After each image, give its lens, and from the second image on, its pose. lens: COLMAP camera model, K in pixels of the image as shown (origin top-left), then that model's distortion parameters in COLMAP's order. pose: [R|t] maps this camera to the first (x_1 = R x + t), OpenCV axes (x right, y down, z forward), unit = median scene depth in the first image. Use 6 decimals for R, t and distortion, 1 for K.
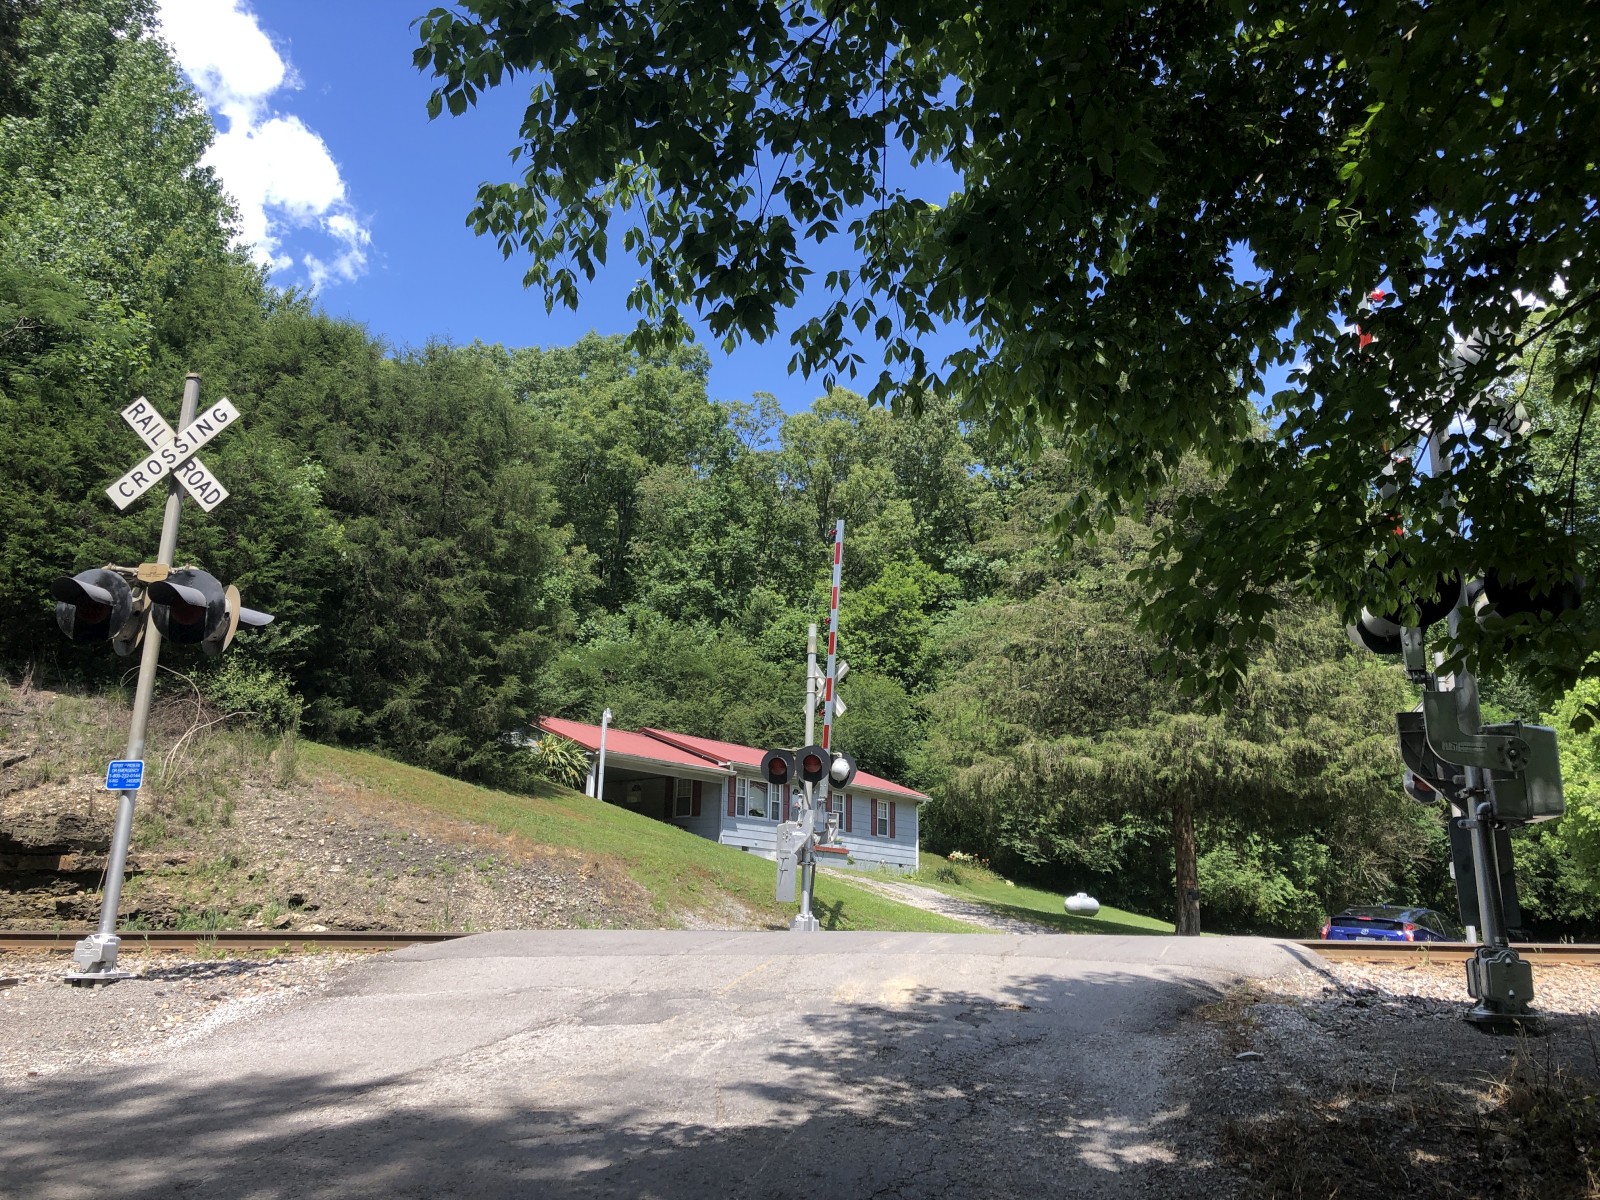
lens RADIAL K [[1331.7, 0, 800.0], [0, 1331.7, 600.0], [0, 0, 1]] dist [0.044366, 0.001428]
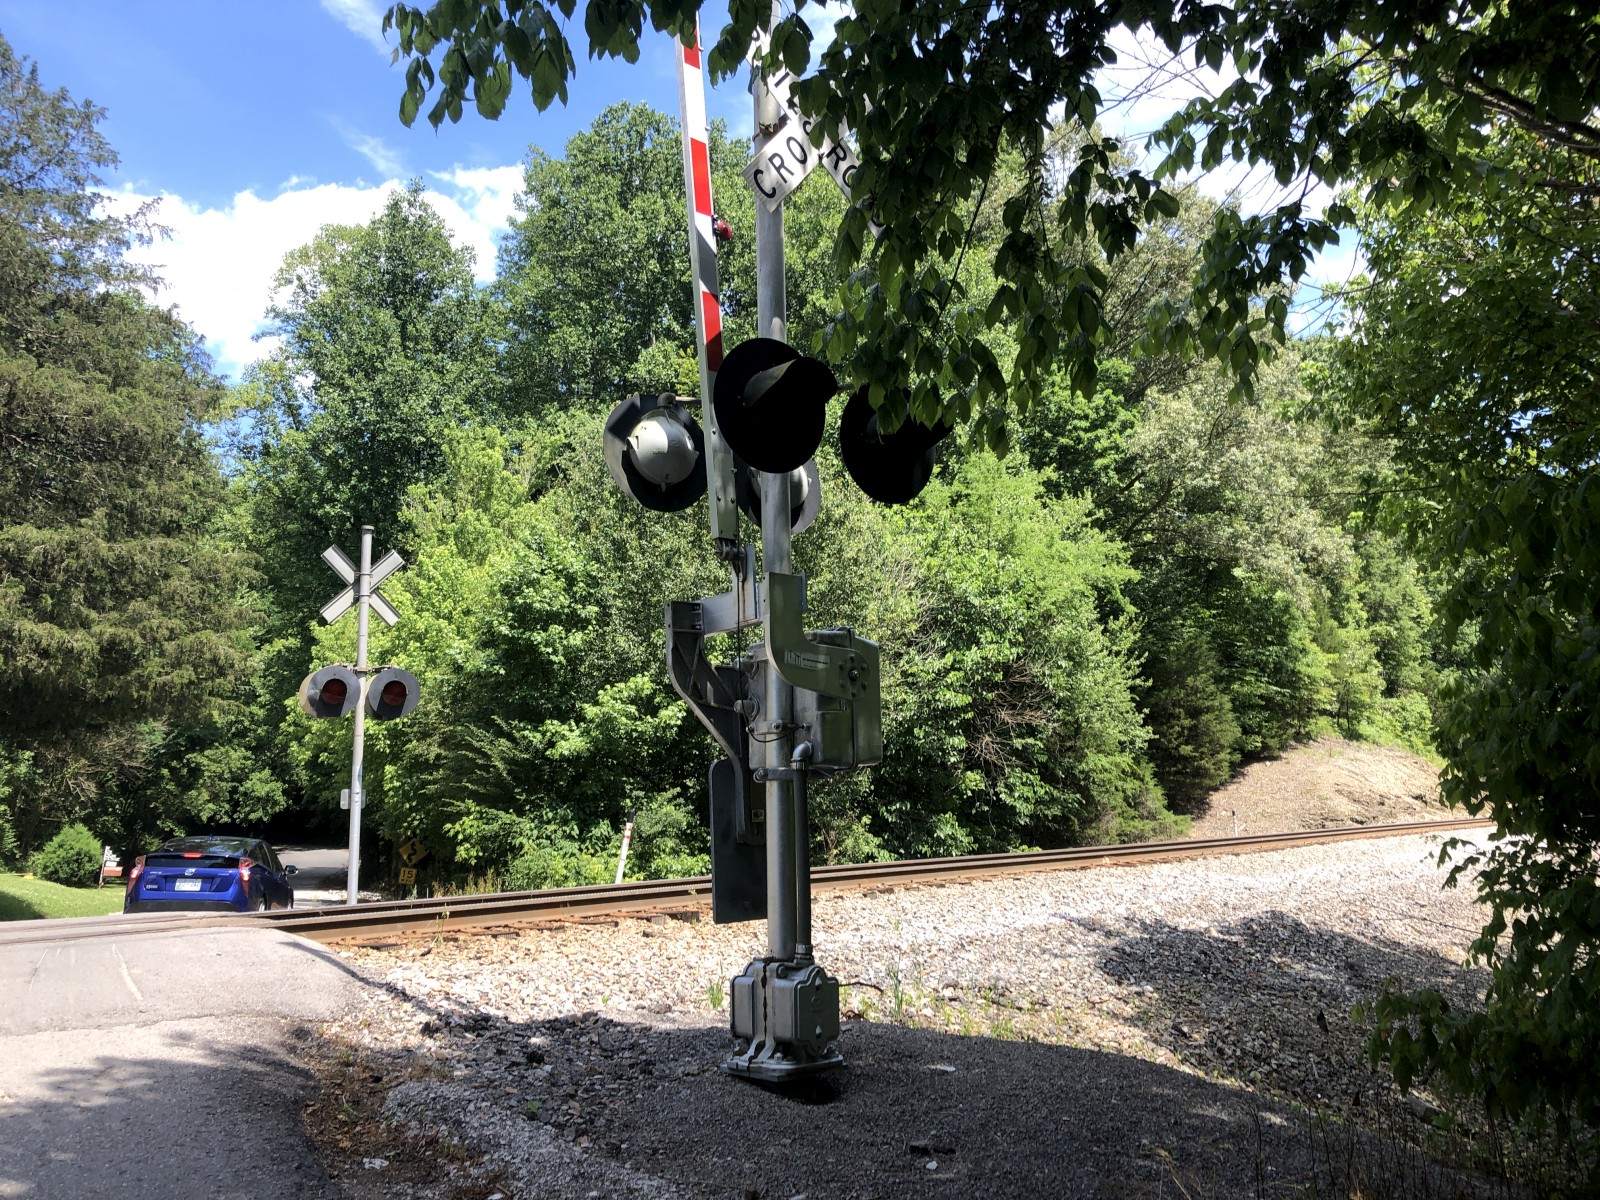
lens RADIAL K [[1331.7, 0, 800.0], [0, 1331.7, 600.0], [0, 0, 1]] dist [0.044366, 0.001428]
pose [[0.605590, 0.109212, 0.788247, -0.007529], [-0.165473, 0.986169, -0.009505, 0.028786], [-0.778383, -0.124677, 0.615285, 0.203506]]
